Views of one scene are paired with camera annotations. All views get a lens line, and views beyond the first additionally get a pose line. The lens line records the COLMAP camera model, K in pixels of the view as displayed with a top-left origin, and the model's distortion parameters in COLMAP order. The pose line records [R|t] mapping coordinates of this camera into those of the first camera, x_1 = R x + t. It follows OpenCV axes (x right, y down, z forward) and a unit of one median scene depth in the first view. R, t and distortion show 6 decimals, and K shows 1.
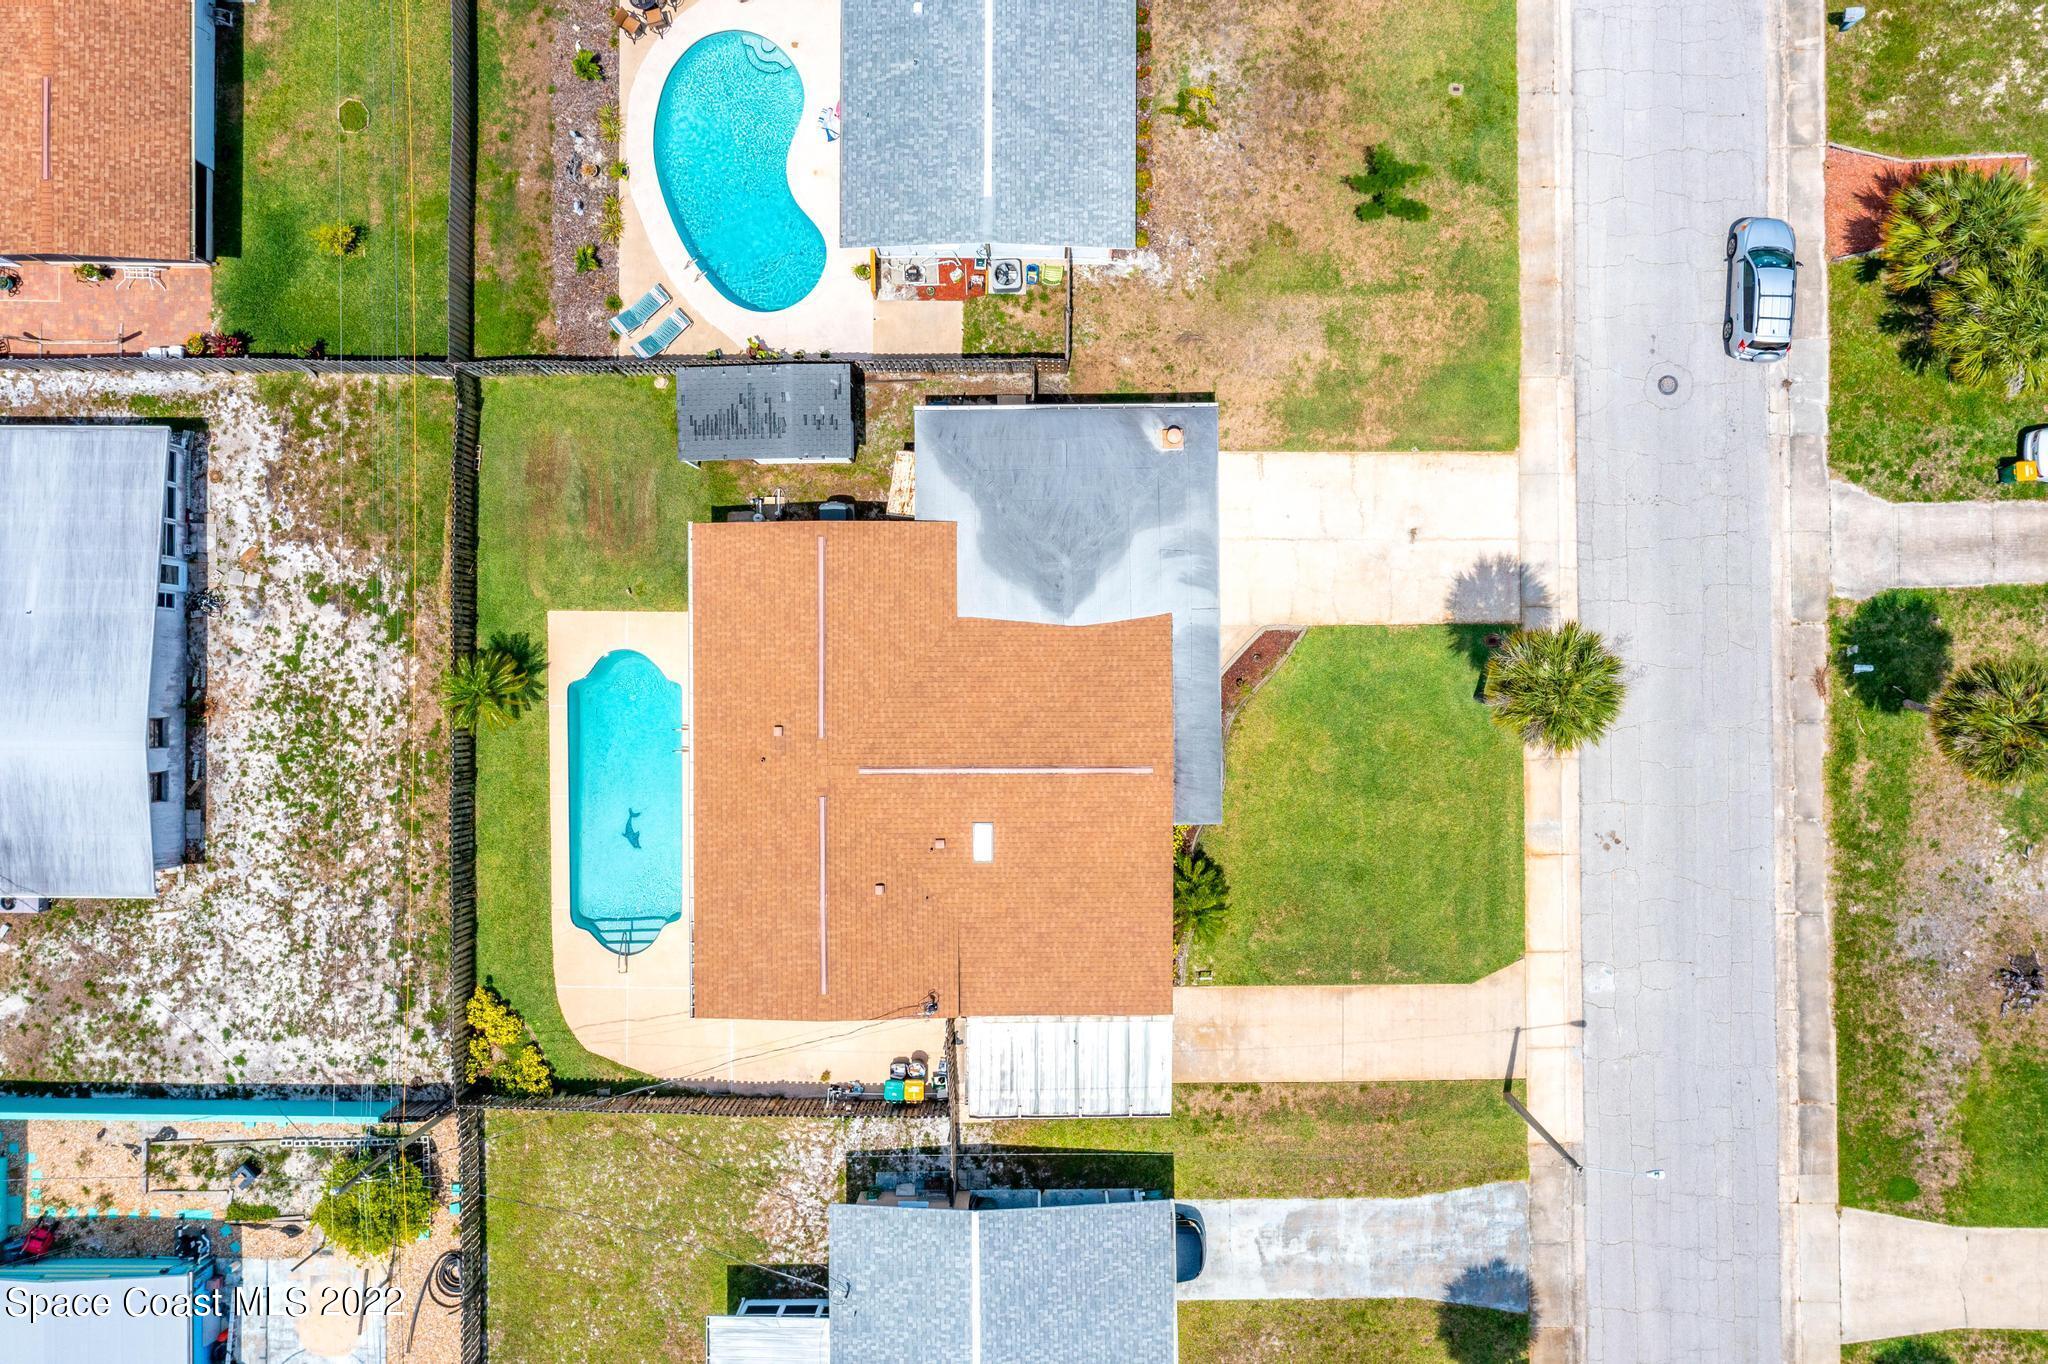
lens RADIAL K [[1654.3, 0, 1024.0], [0, 1654.3, 682.0], [0, 0, 1]] dist [0.003482, 0.003724]
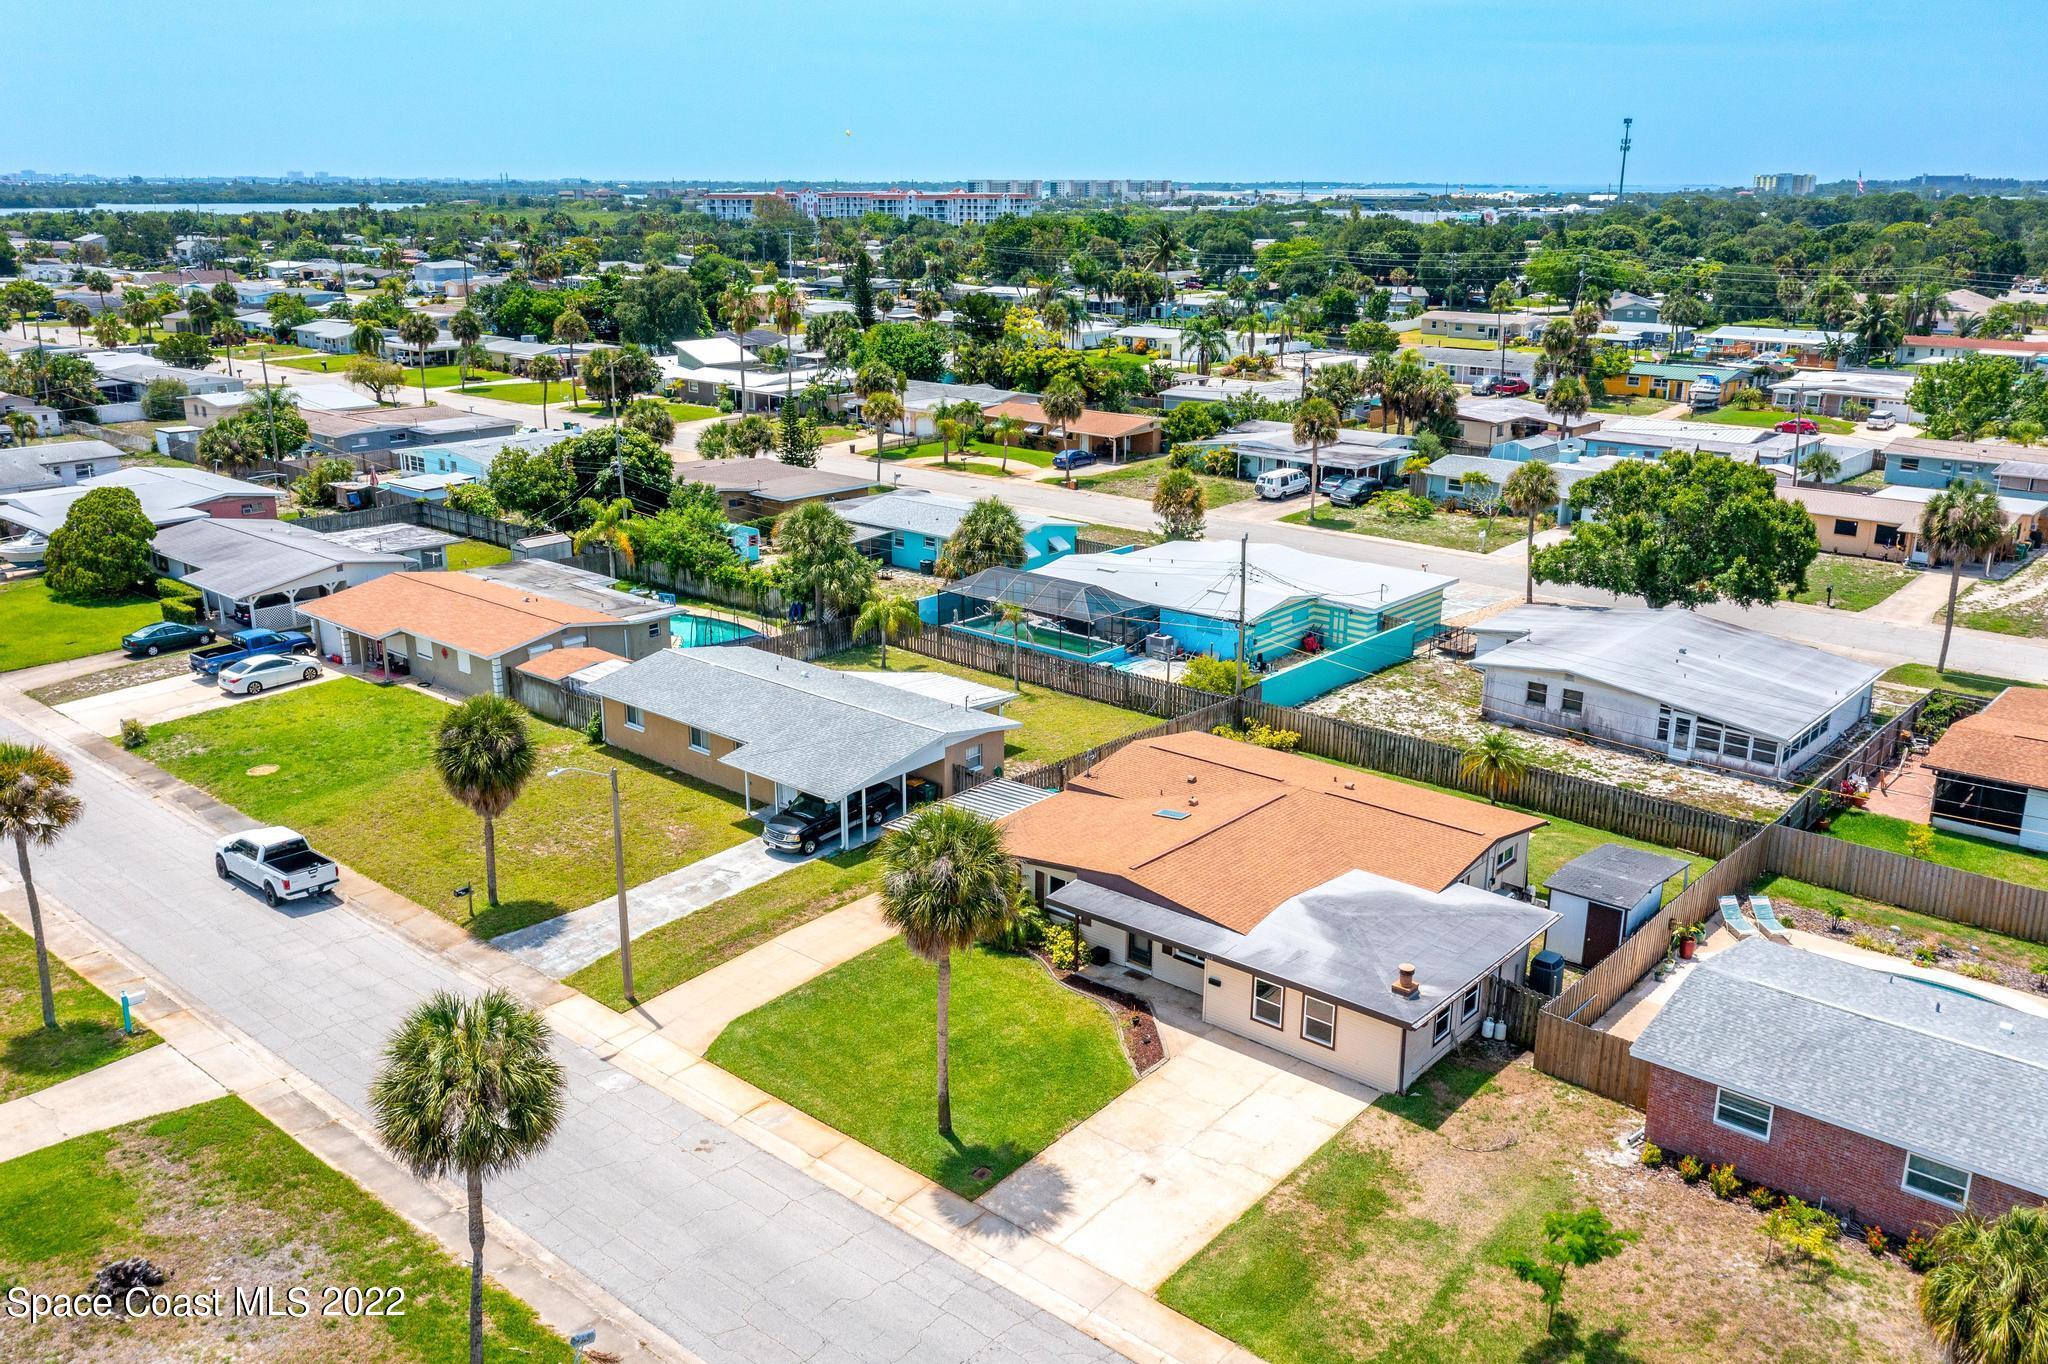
lens RADIAL K [[1654.3, 0, 1024.0], [0, 1654.3, 682.0], [0, 0, 1]] dist [0.003482, 0.003724]
pose [[-0.661527, 0.228026, -0.714413, 0.790119], [-0.749867, -0.189648, 0.633825, -0.503766], [0.009042, 0.955007, 0.296446, 0.536069]]
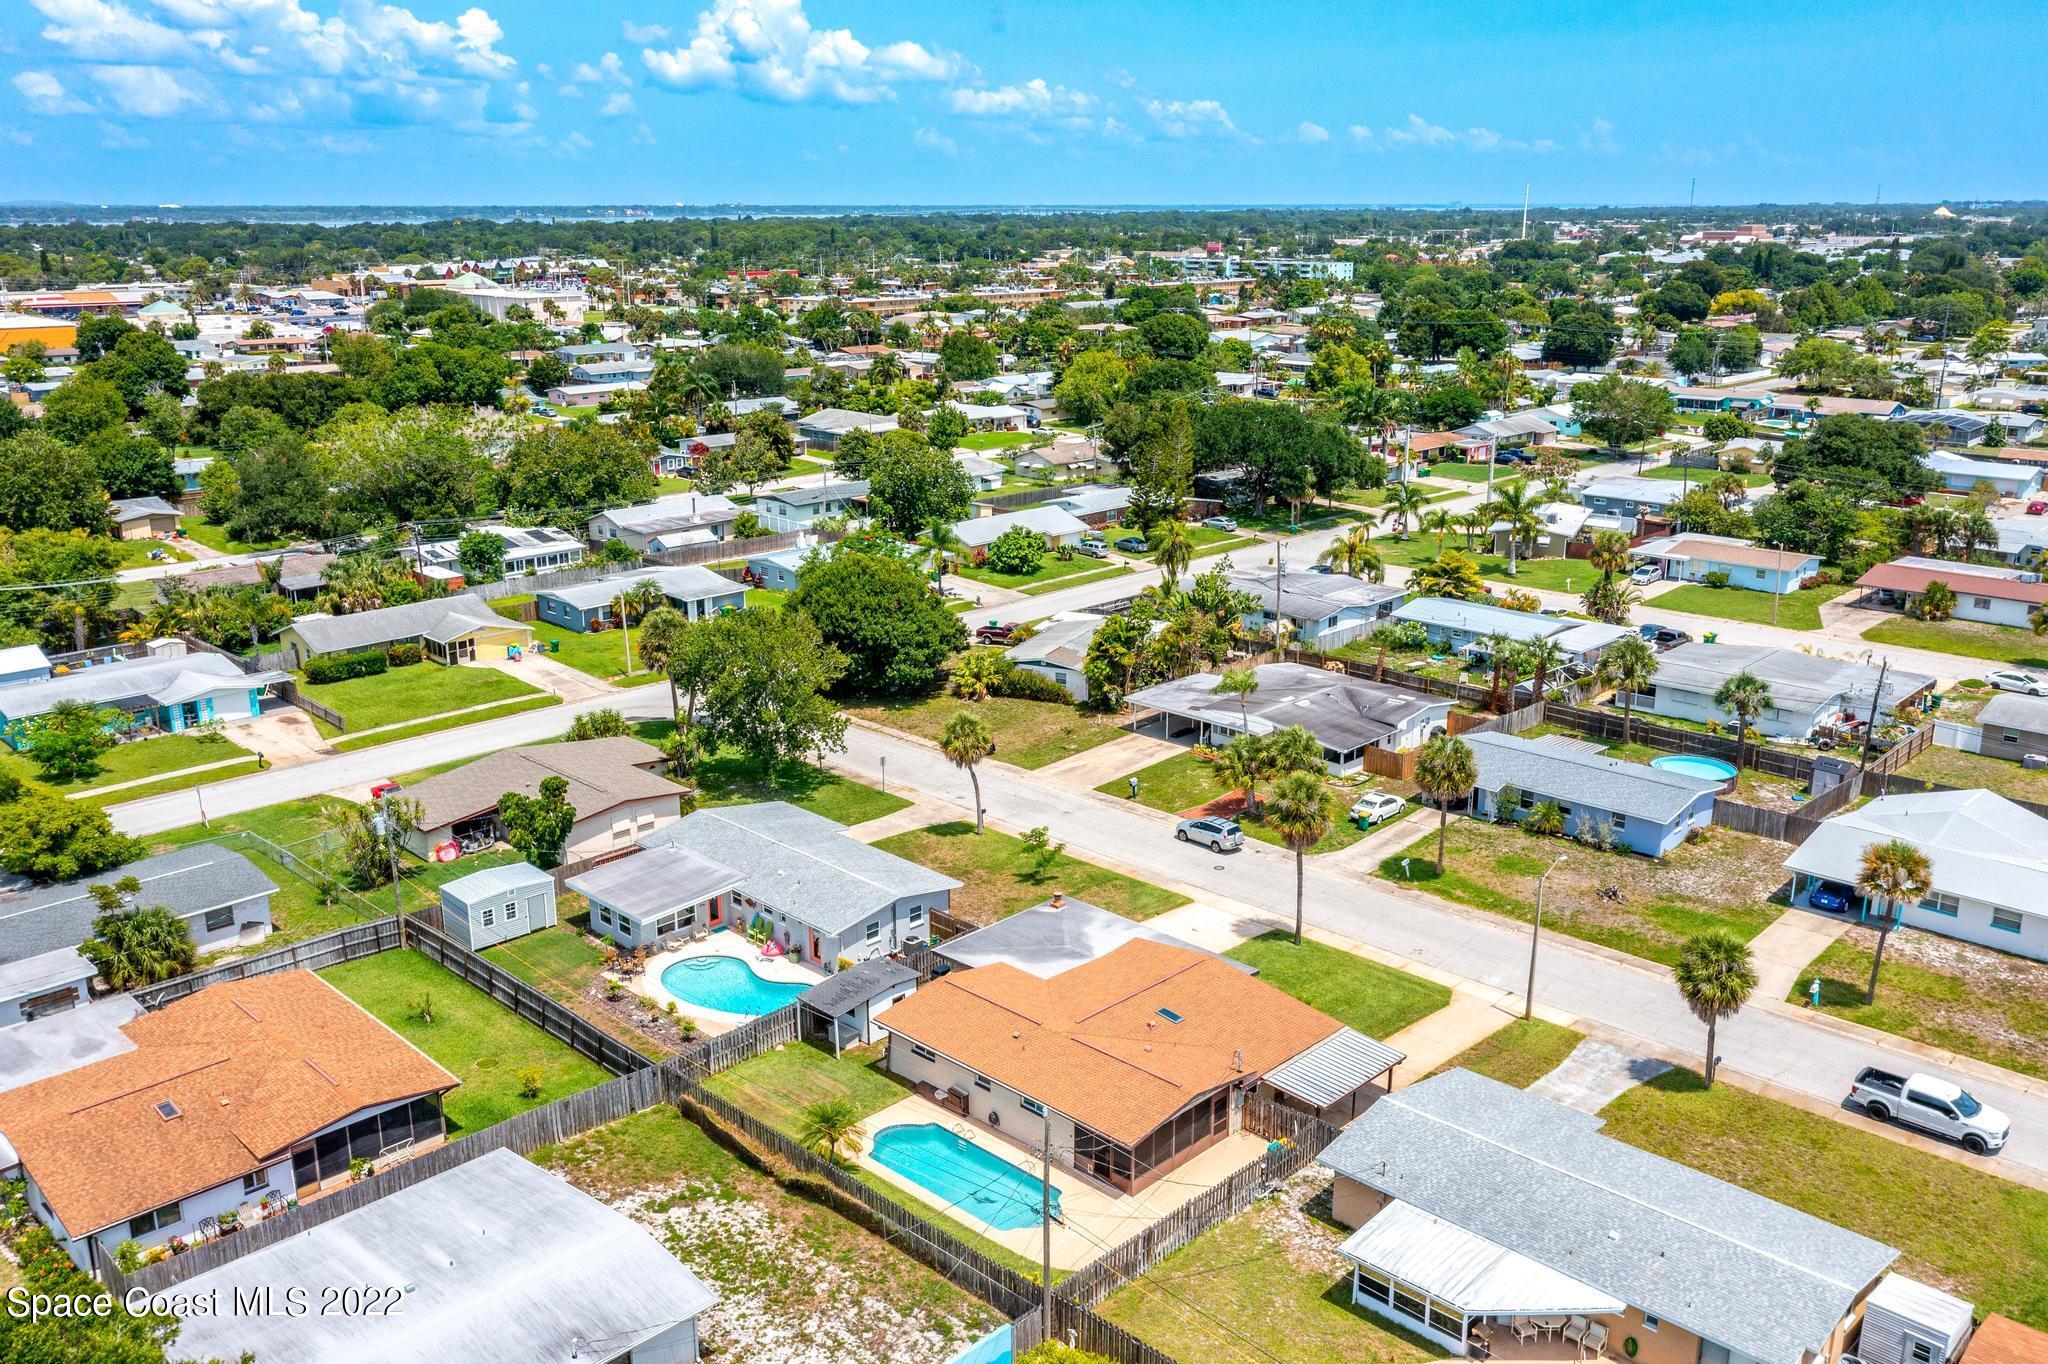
lens RADIAL K [[1654.3, 0, 1024.0], [0, 1654.3, 682.0], [0, 0, 1]] dist [0.003482, 0.003724]
pose [[0.699164, -0.184763, 0.690675, -1.003772], [0.714900, 0.193284, -0.671981, 0.872947], [-0.009340, 0.963589, 0.267225, 0.307038]]
